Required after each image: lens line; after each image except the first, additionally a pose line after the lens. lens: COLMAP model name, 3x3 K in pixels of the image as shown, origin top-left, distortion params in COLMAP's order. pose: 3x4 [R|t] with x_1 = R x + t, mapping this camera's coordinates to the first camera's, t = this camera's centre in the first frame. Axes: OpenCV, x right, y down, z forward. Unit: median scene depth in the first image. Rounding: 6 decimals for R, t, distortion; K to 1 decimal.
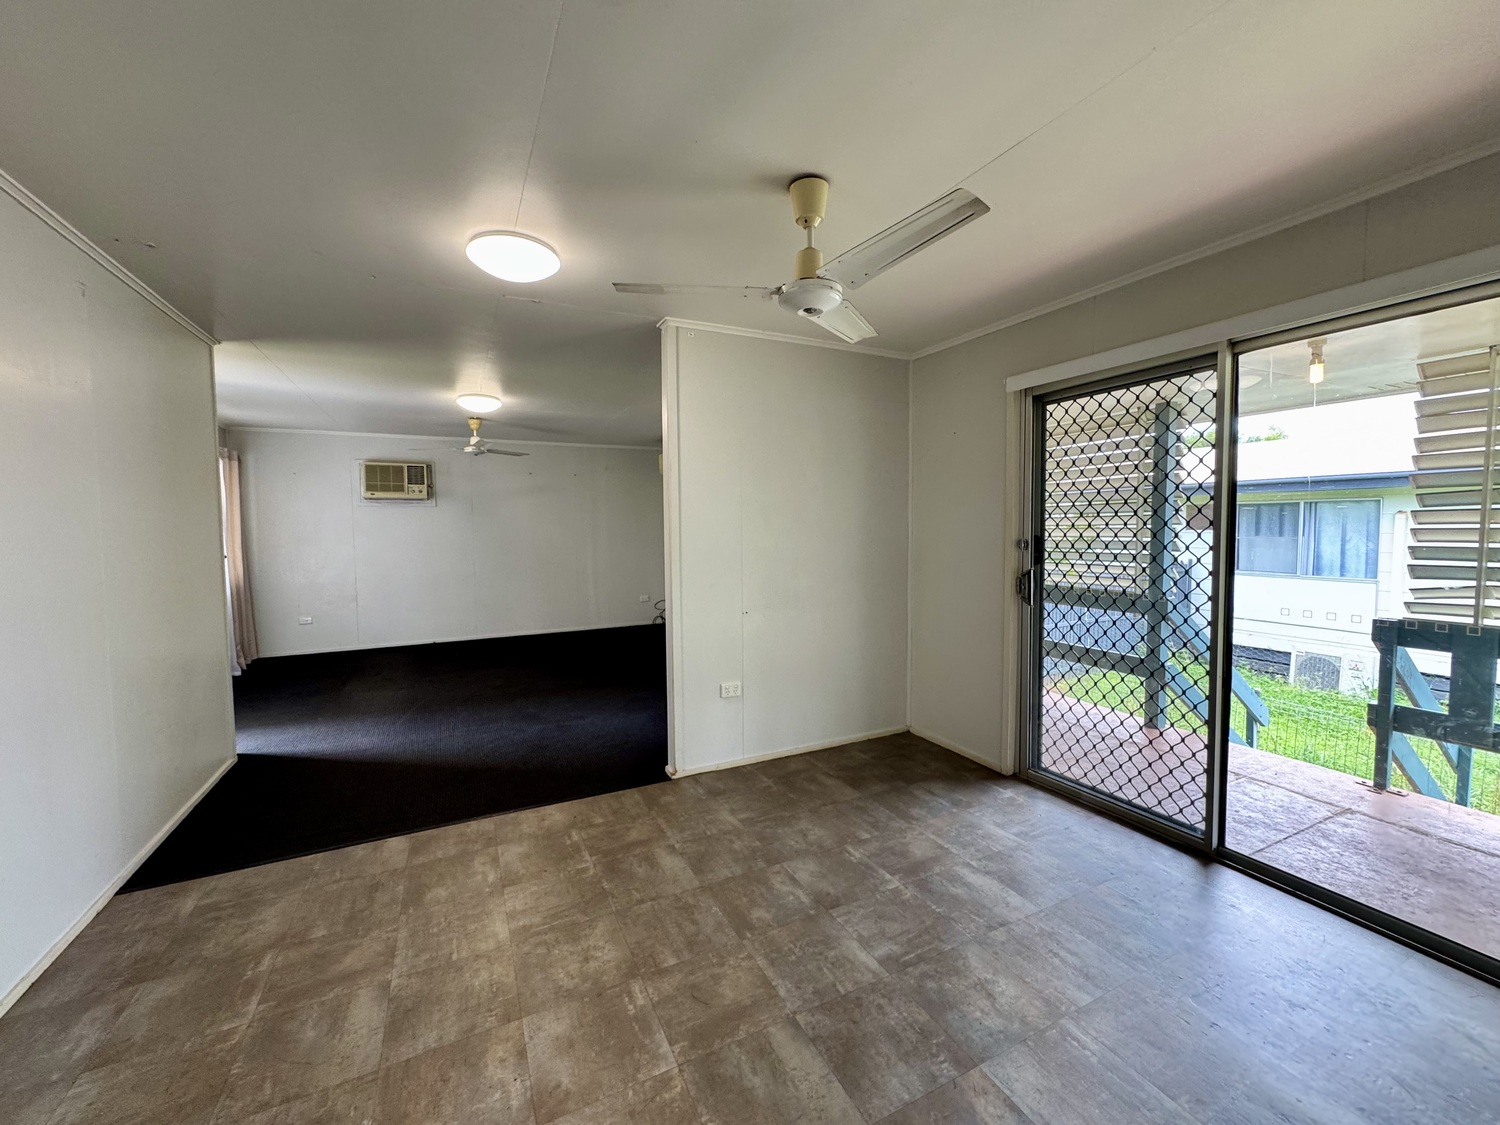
lens RADIAL K [[599.2, 0, 751.4], [0, 599.2, 563.4], [0, 0, 1]] dist [-0.000744, 0.000383]
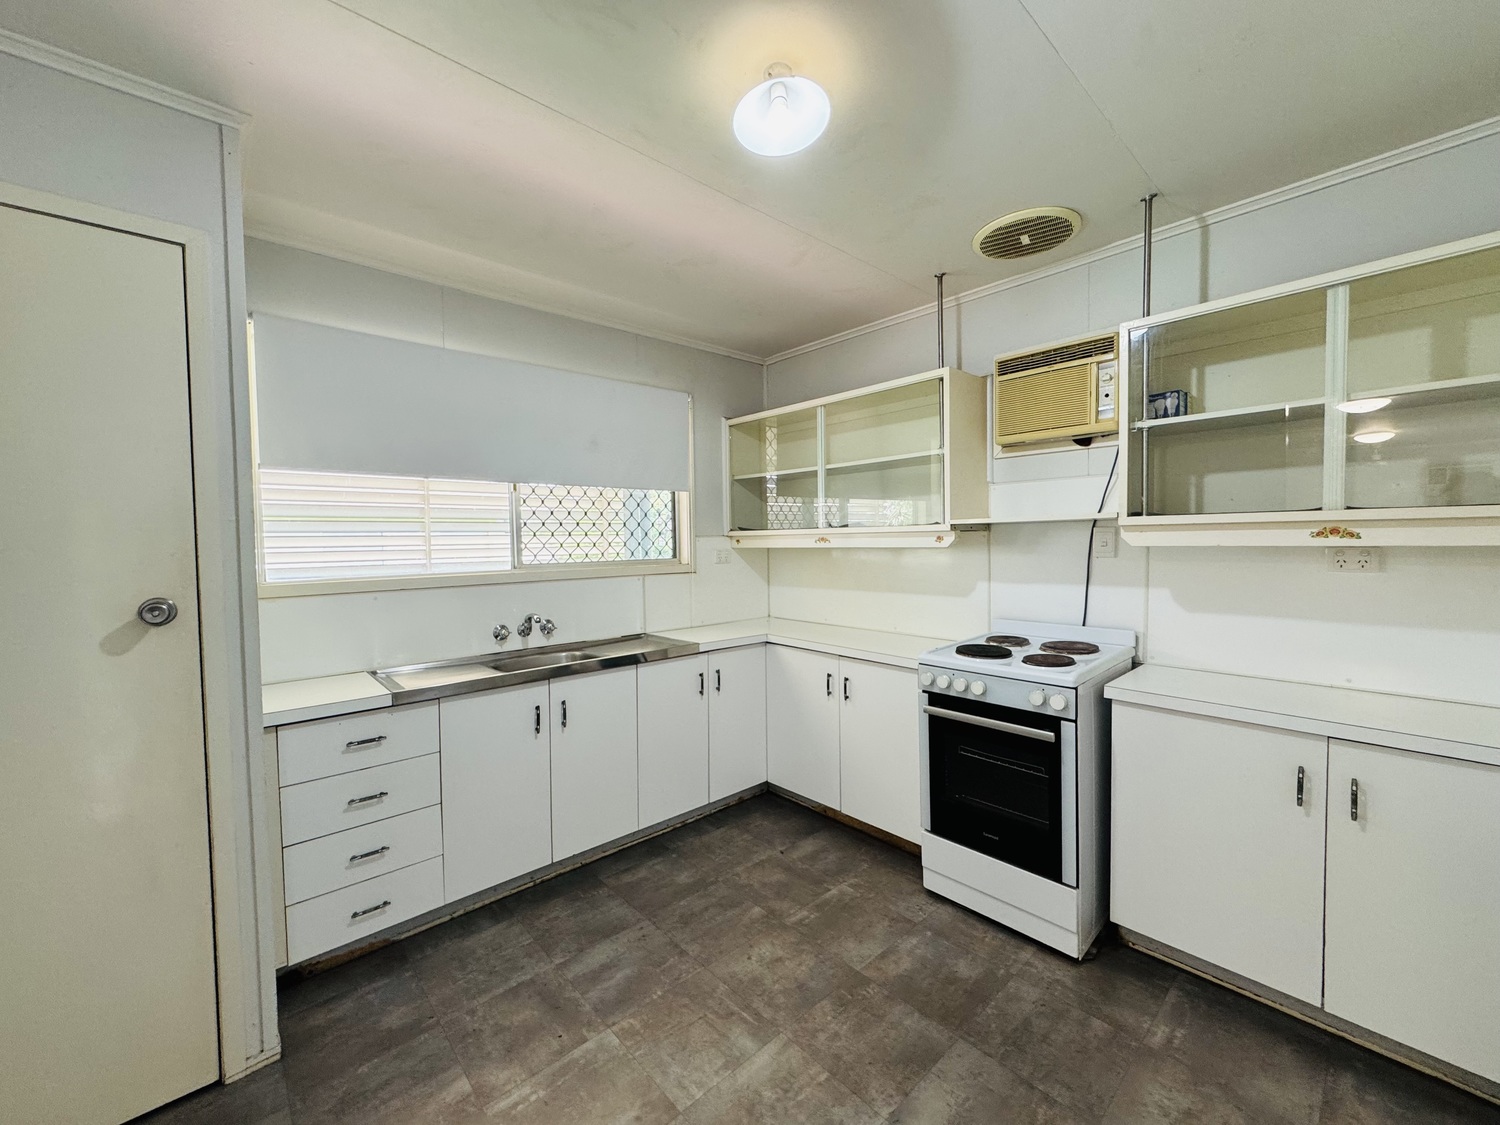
lens RADIAL K [[599.2, 0, 747.5], [0, 599.2, 560.2], [0, 0, 1]] dist [-0.000744, 0.000383]
pose [[-0.265995, -0.022616, 0.963709, -0.836101], [0.077921, 0.995949, 0.044880, -0.044190], [-0.960820, 0.087031, -0.263155, 0.857395]]
